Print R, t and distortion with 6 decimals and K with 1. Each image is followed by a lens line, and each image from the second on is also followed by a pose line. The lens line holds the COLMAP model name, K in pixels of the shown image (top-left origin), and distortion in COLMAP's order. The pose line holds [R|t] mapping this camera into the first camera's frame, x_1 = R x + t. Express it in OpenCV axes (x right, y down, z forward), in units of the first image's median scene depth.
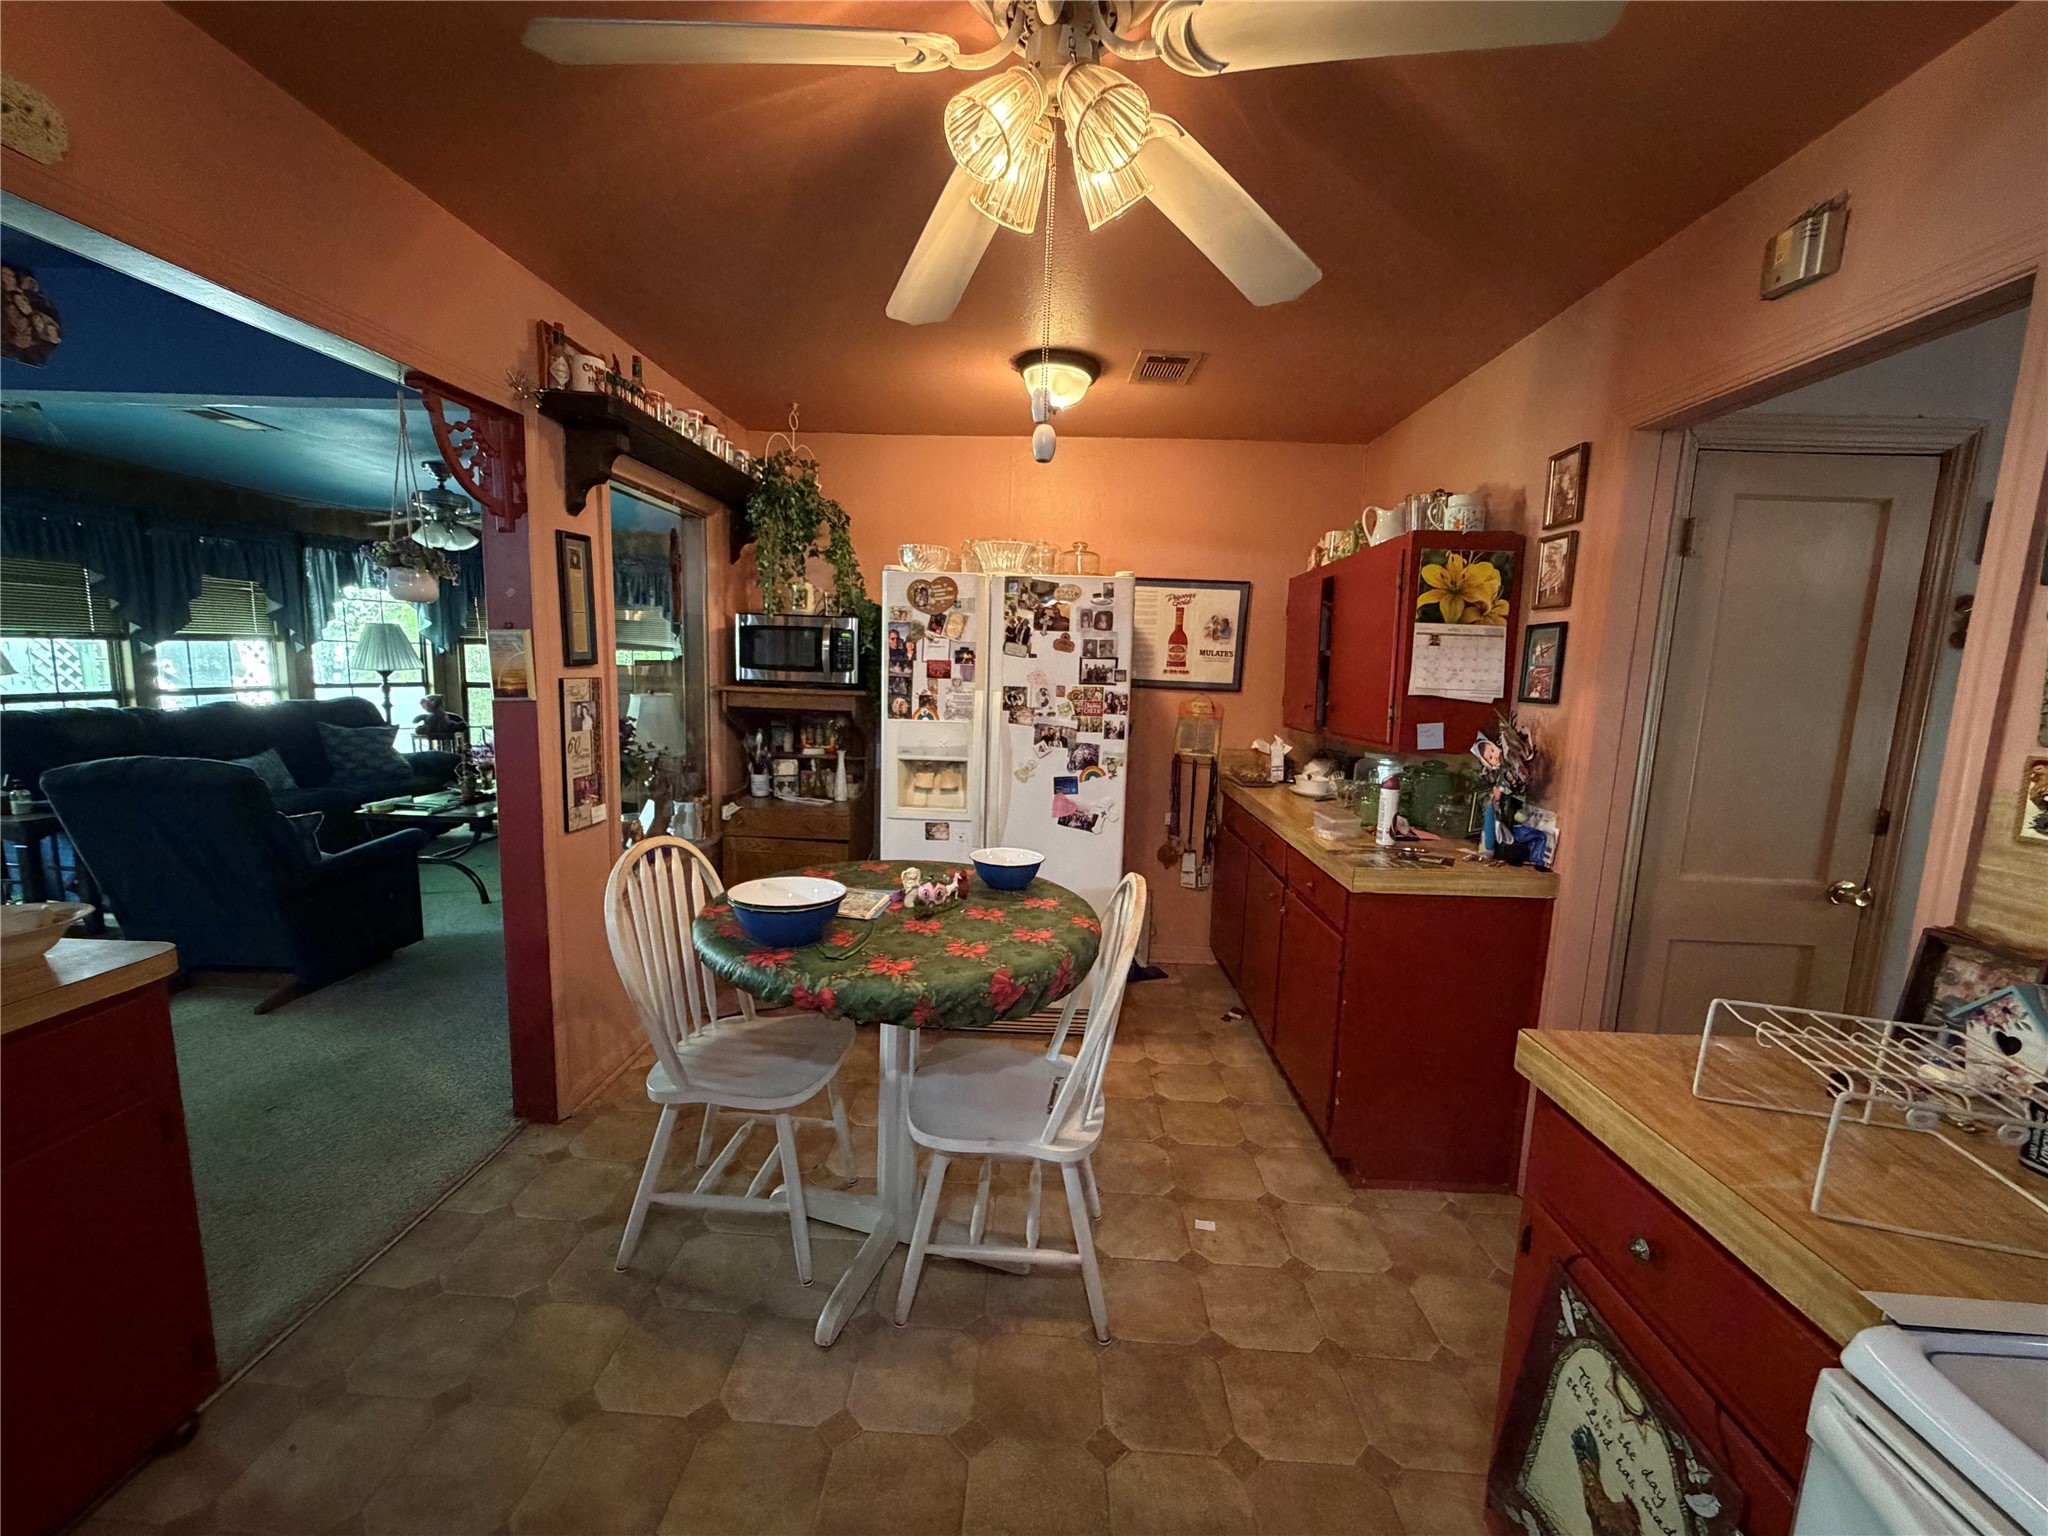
lens RADIAL K [[816.1, 0, 1023.4], [0, 816.1, 774.7], [0, 0, 1]] dist [0.001270, 0.000256]
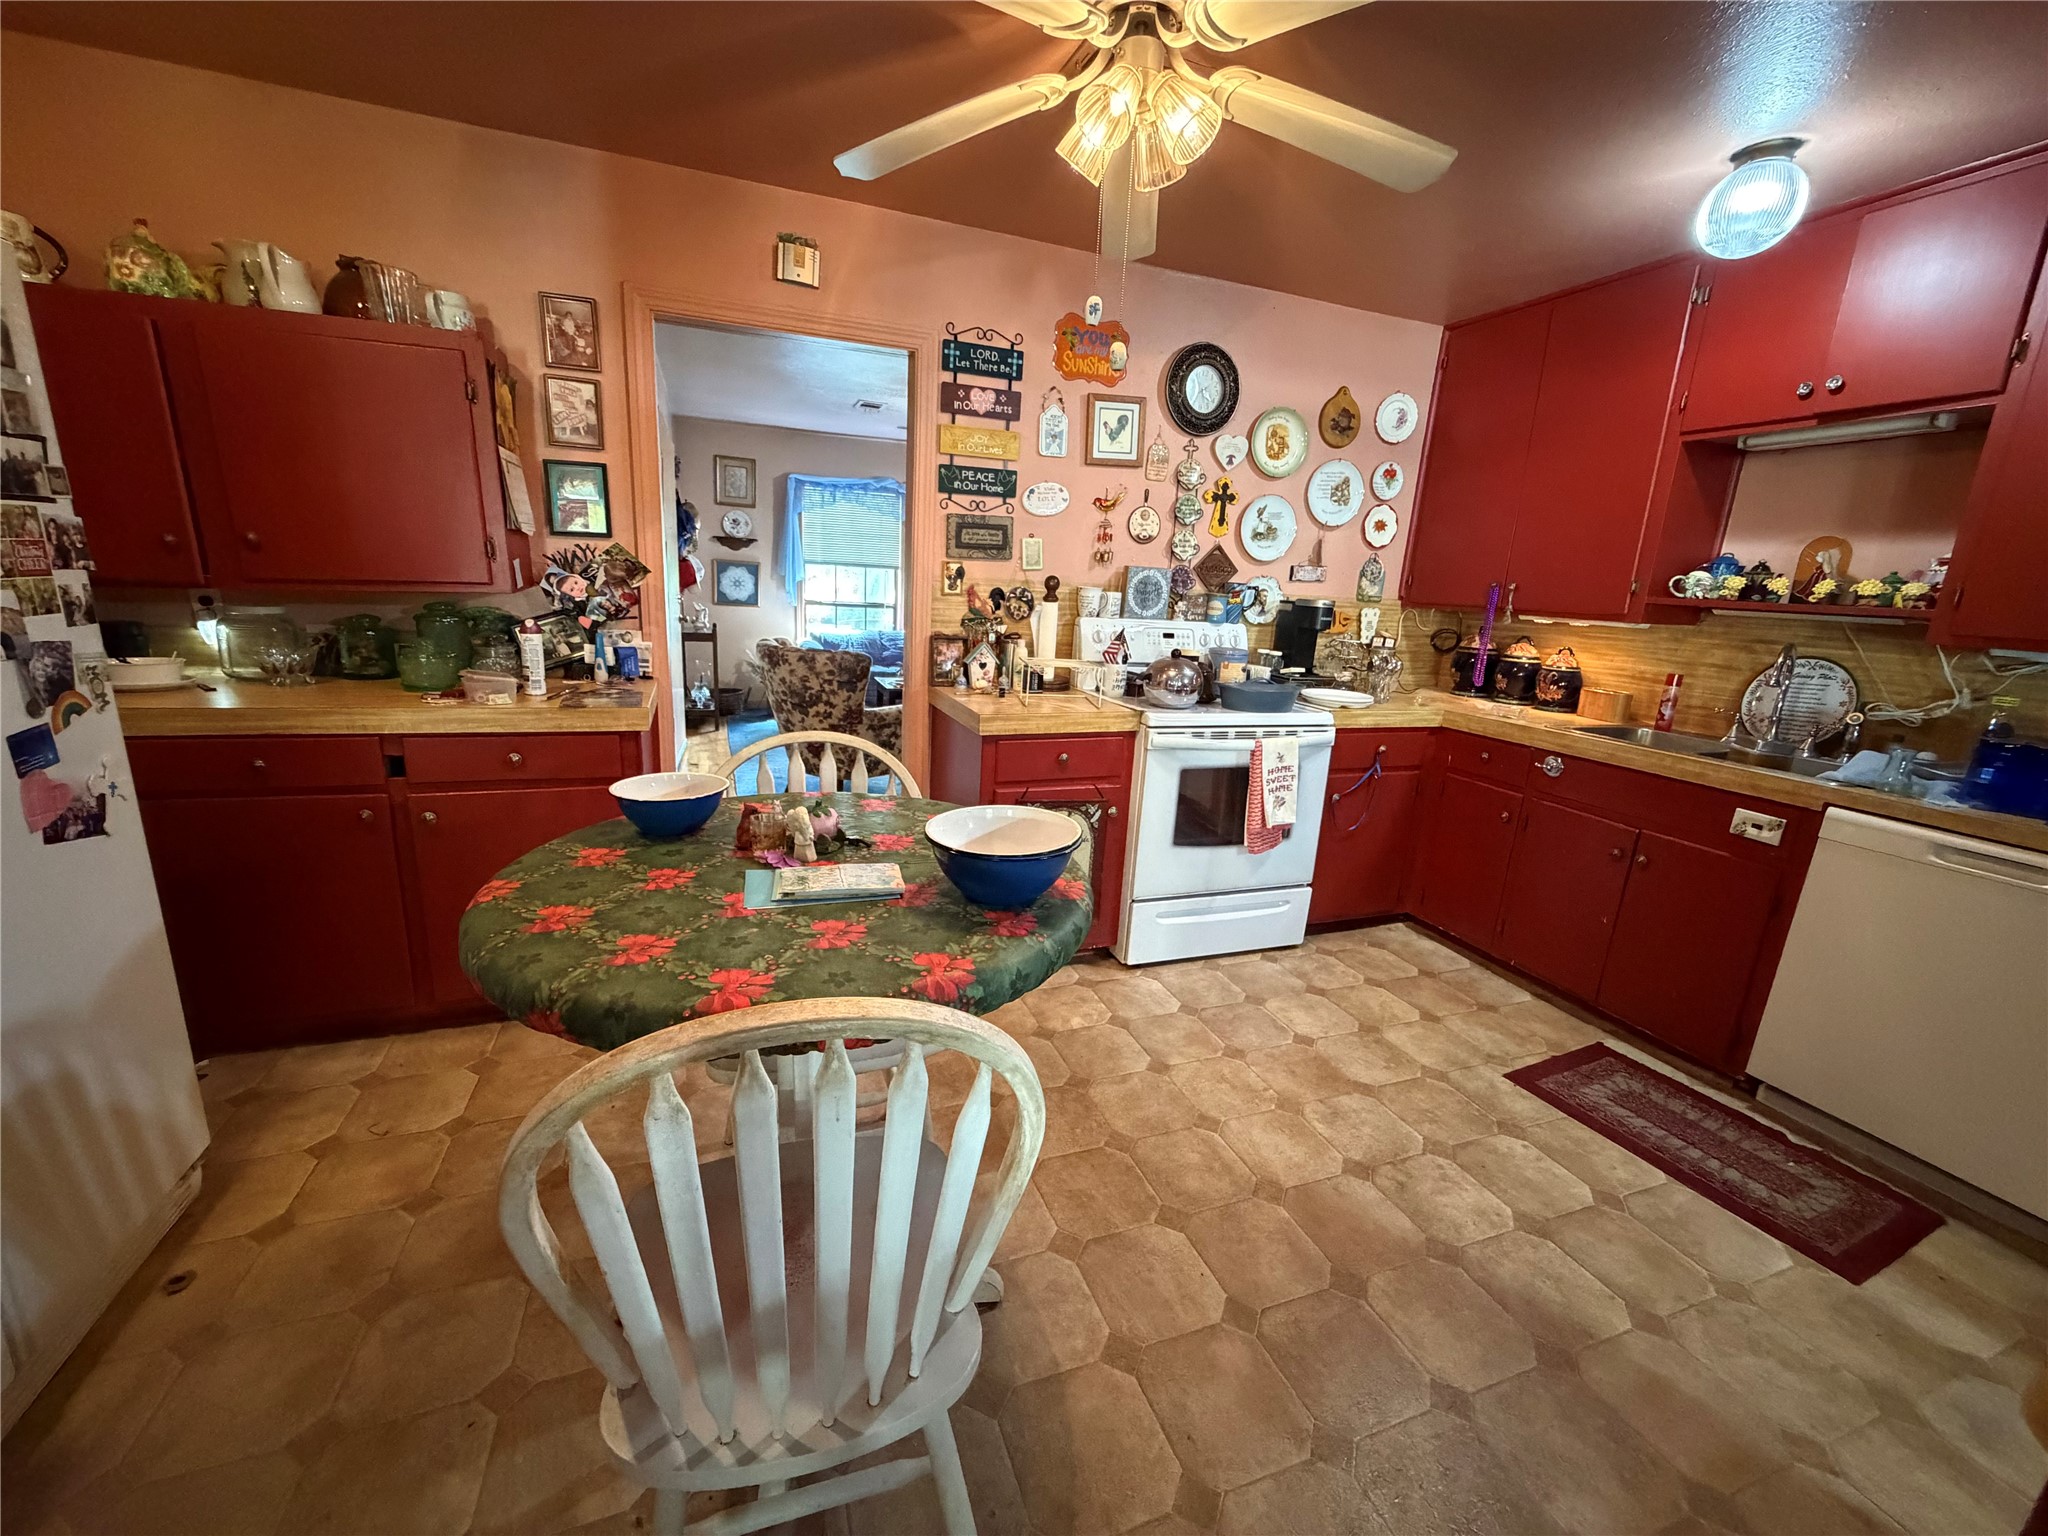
lens RADIAL K [[816.1, 0, 1018.7], [0, 816.1, 771.8], [0, 0, 1]] dist [0.001270, 0.000256]
pose [[-0.371703, -0.272914, 0.887330, -0.649931], [0.067255, 0.945385, 0.318943, -0.096764], [-0.925912, 0.178229, -0.333048, 0.855398]]
